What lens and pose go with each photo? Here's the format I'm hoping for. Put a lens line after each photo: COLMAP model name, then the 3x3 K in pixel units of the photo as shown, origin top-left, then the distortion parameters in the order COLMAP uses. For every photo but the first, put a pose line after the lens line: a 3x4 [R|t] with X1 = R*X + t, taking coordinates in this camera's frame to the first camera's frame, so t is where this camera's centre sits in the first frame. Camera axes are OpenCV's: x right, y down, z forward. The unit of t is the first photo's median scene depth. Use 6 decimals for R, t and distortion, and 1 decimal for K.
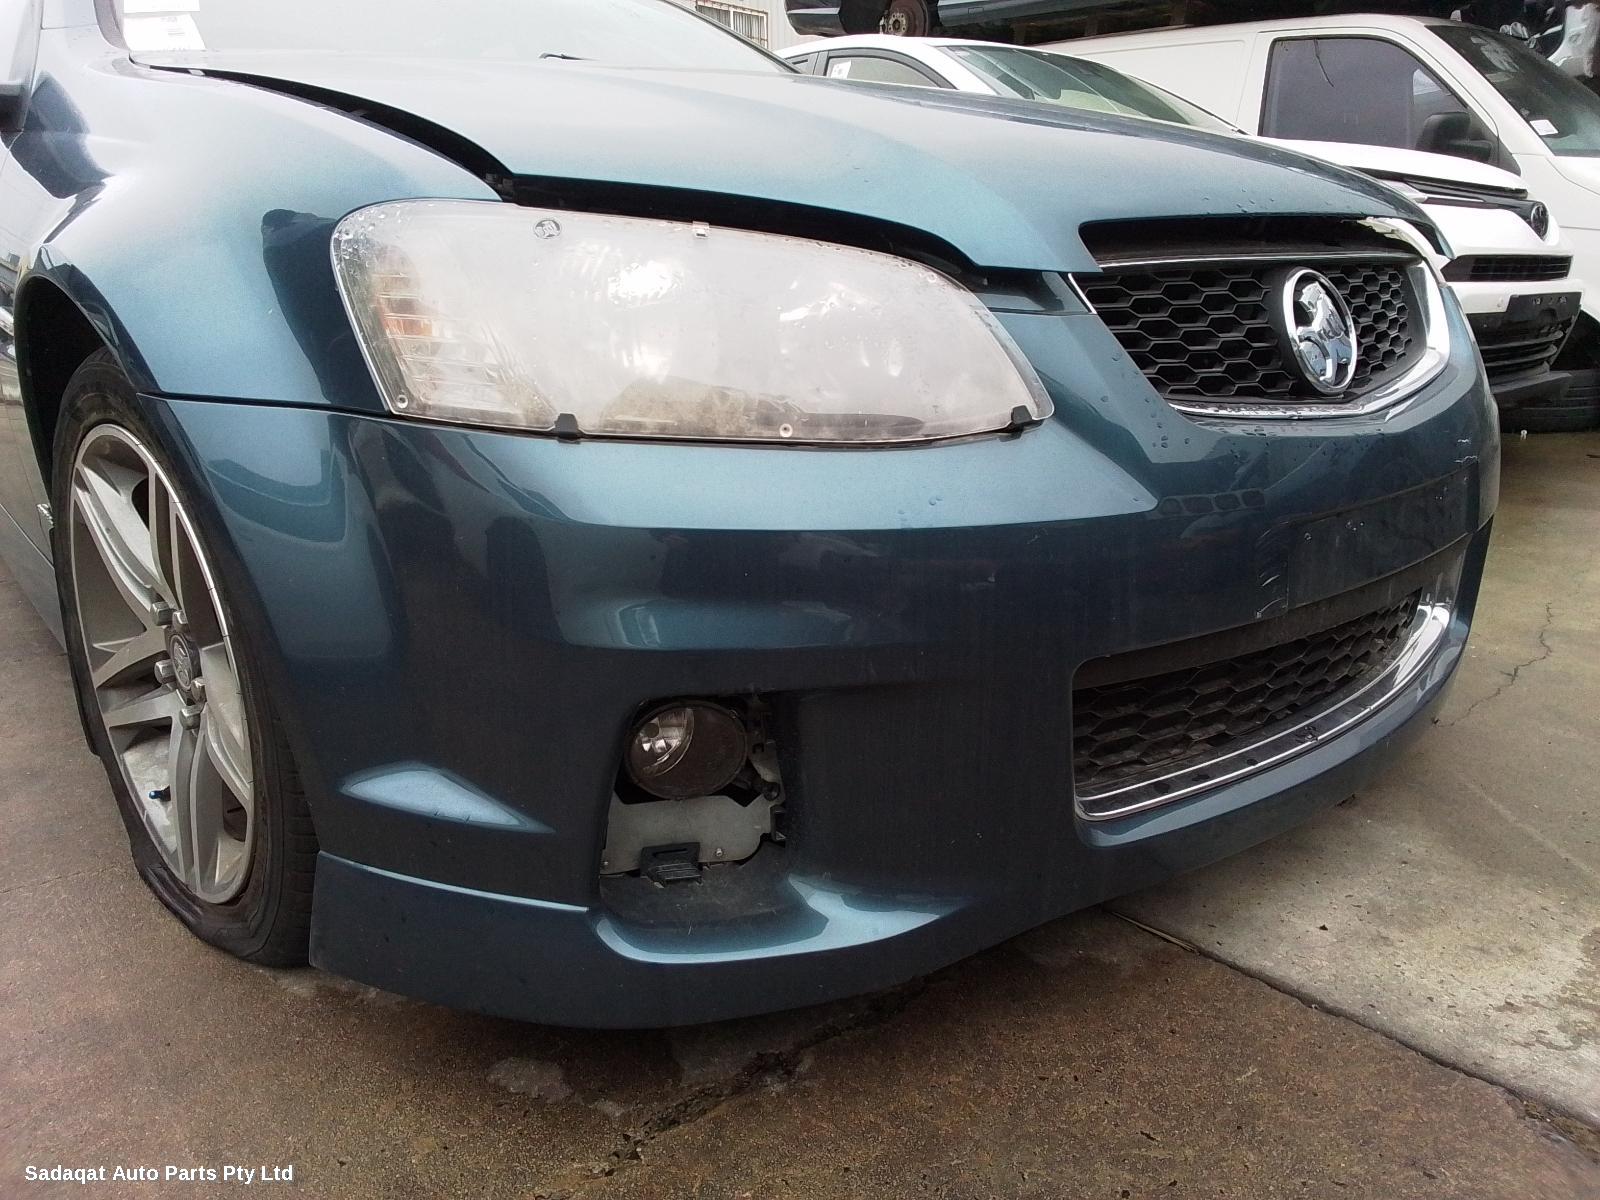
lens RADIAL K [[1095.2, 0, 805.0], [0, 1095.2, 590.4], [0, 0, 1]] dist [0.069511, -0.083928]
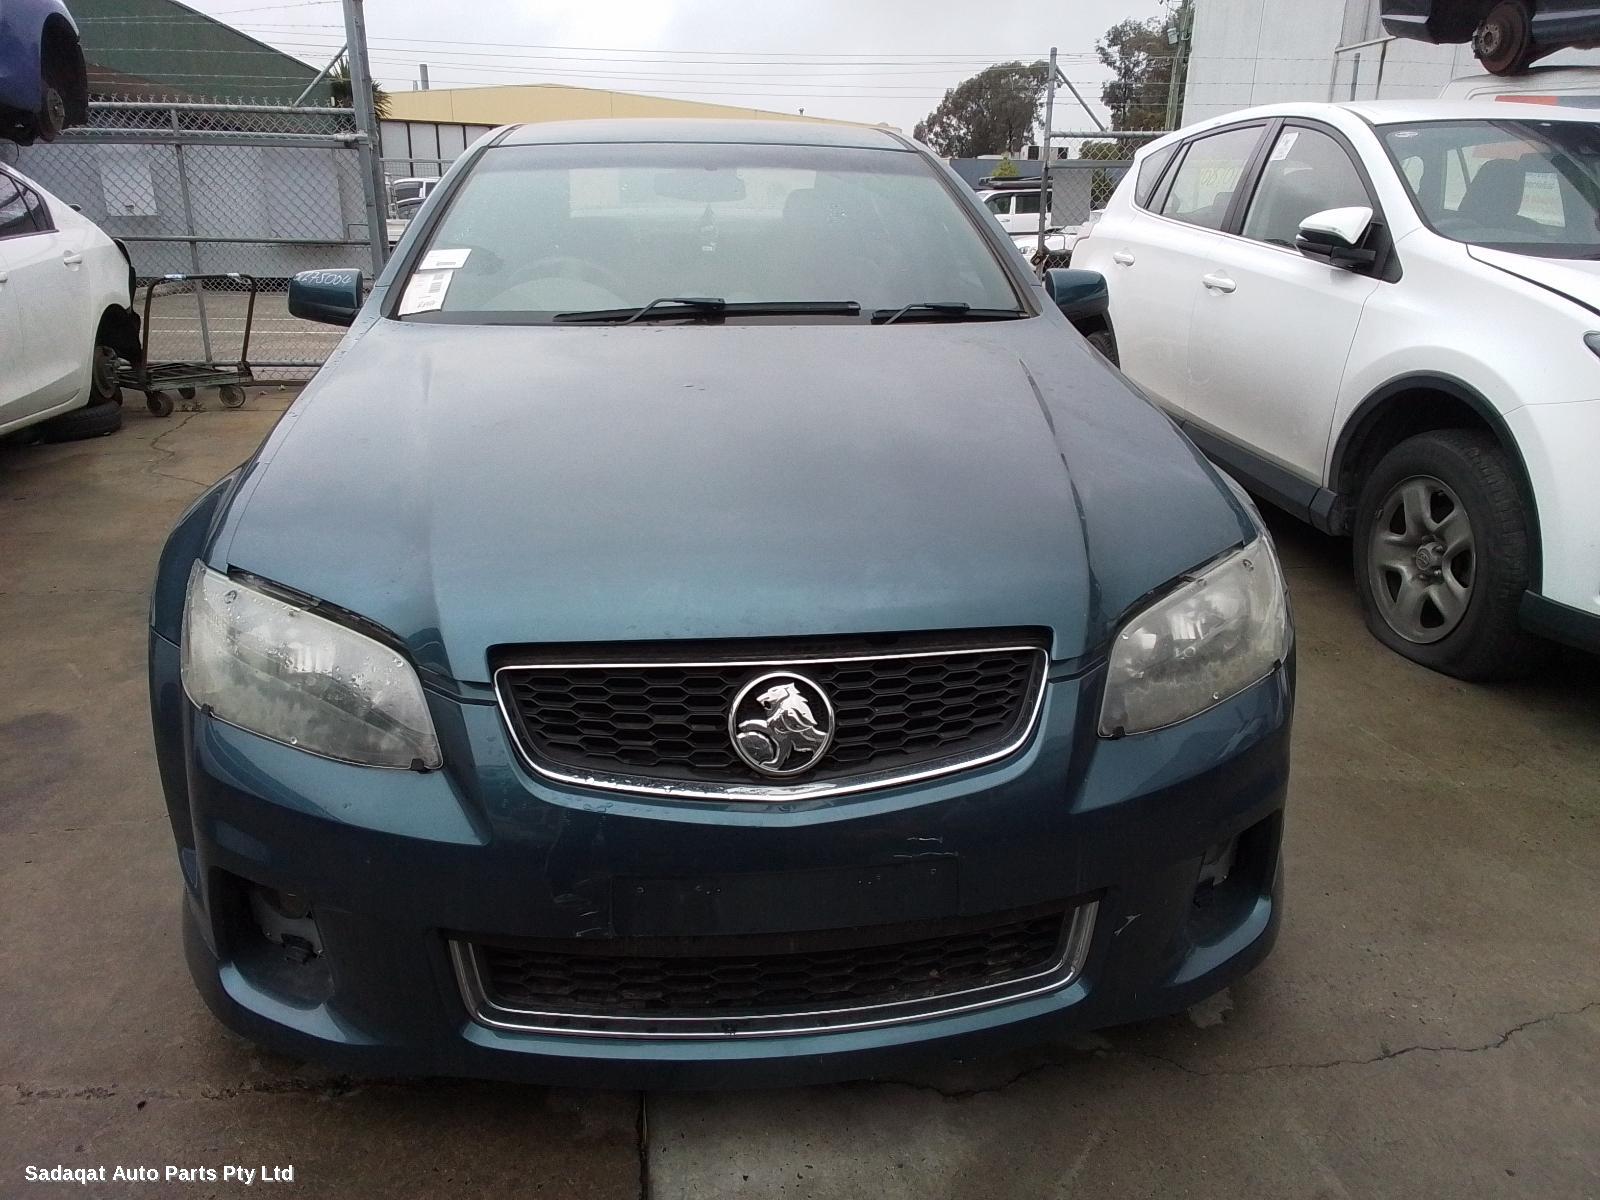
lens RADIAL K [[1095.2, 0, 796.8], [0, 1095.2, 597.5], [0, 0, 1]] dist [0.069511, -0.083928]
pose [[0.826437, 0.211924, -0.521622, 1.072410], [-0.182147, 0.977271, 0.108458, -0.499888], [0.532751, 0.005379, 0.846255, -0.028302]]
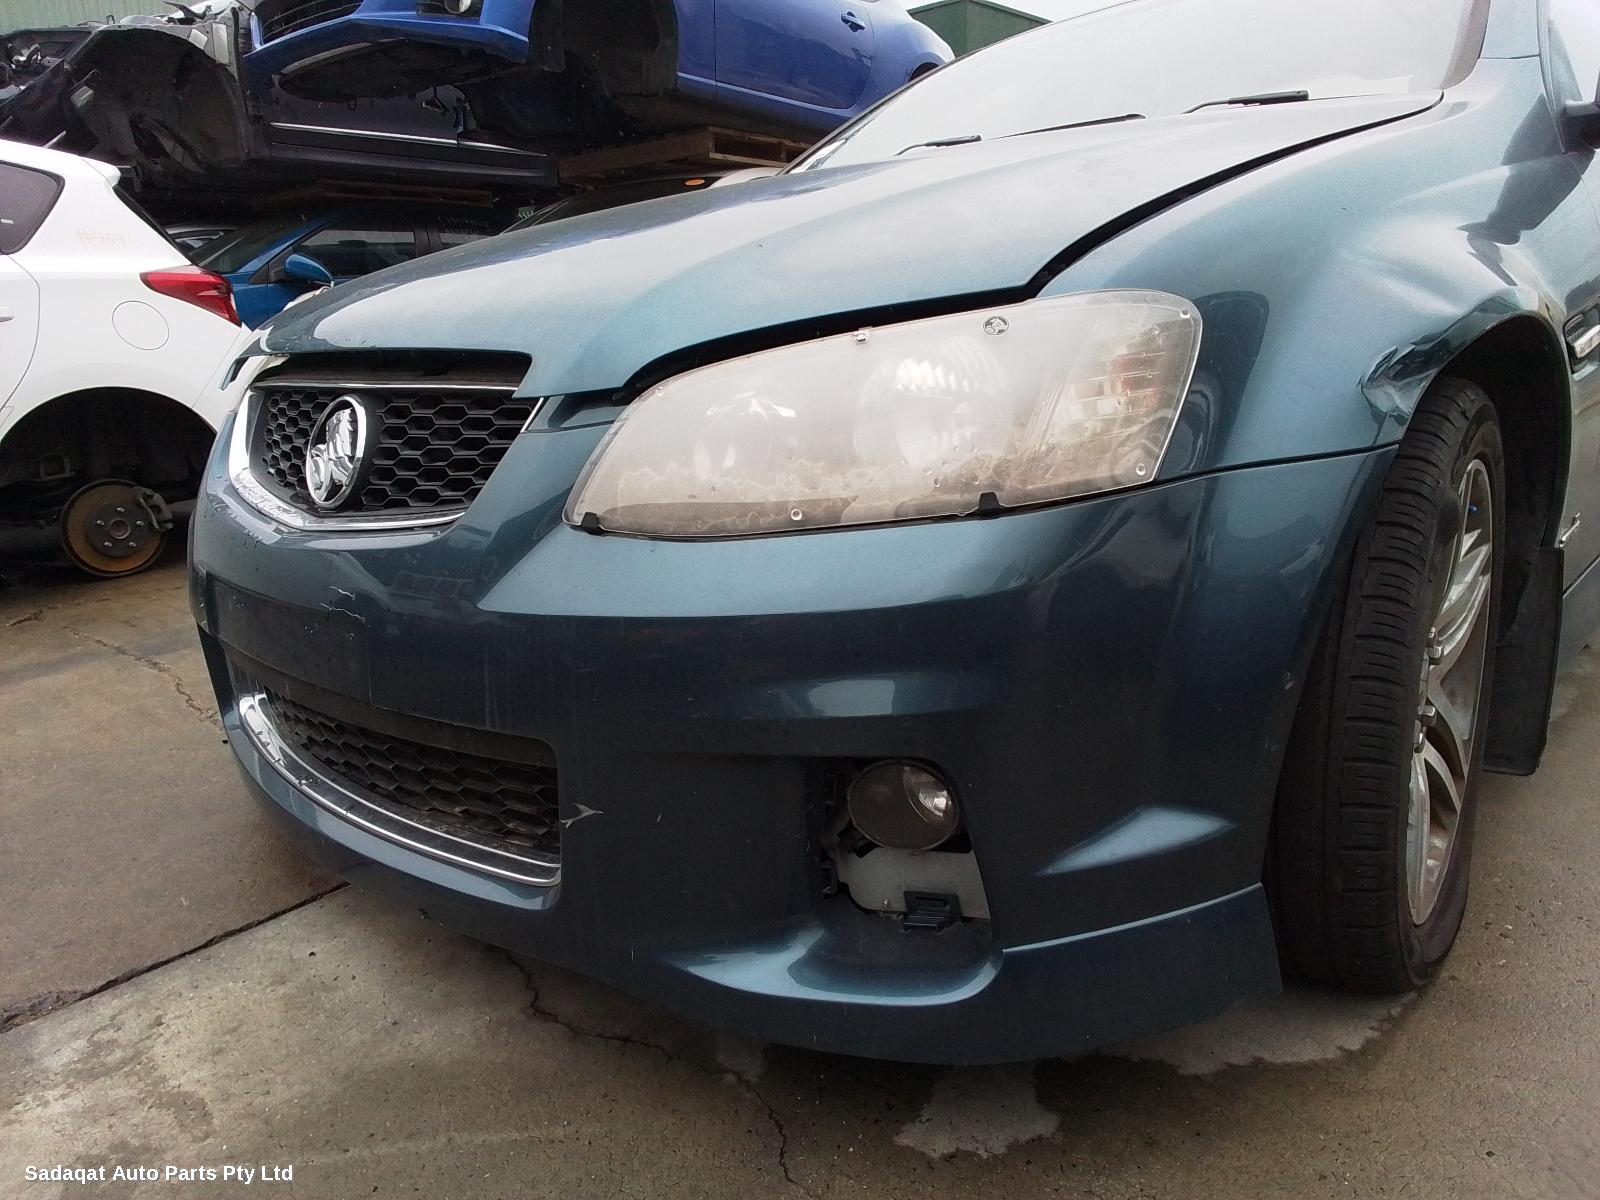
lens RADIAL K [[1095.2, 0, 793.2], [0, 1095.2, 592.4], [0, 0, 1]] dist [0.069511, -0.083928]
pose [[0.096111, 0.259079, -0.961062, 1.604677], [-0.228254, 0.945539, 0.232068, -0.459495], [0.968846, 0.197062, 0.150012, 1.293527]]
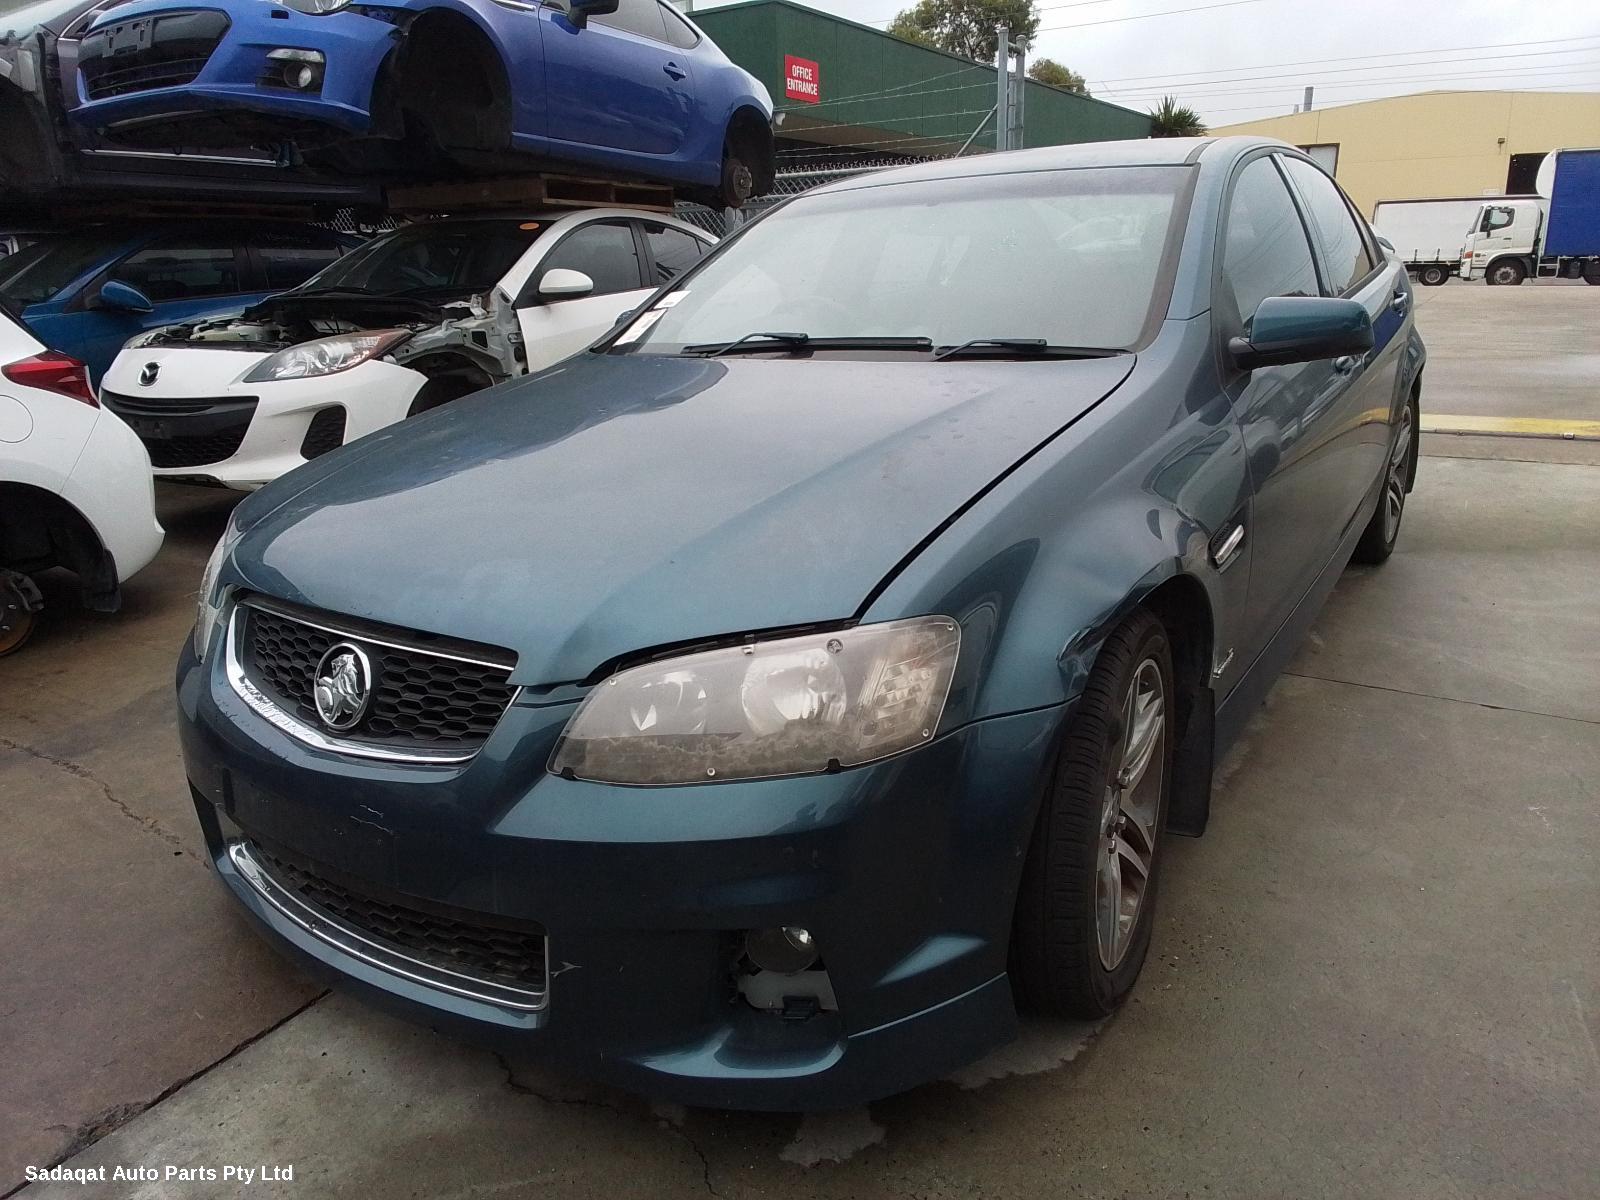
lens RADIAL K [[1095.2, 0, 792.5], [0, 1095.2, 588.5], [0, 0, 1]] dist [0.069511, -0.083928]
pose [[0.255609, 0.290963, -0.921957, 1.925784], [-0.238264, 0.943181, 0.231603, -0.834122], [0.936960, 0.160470, 0.310411, 1.071649]]
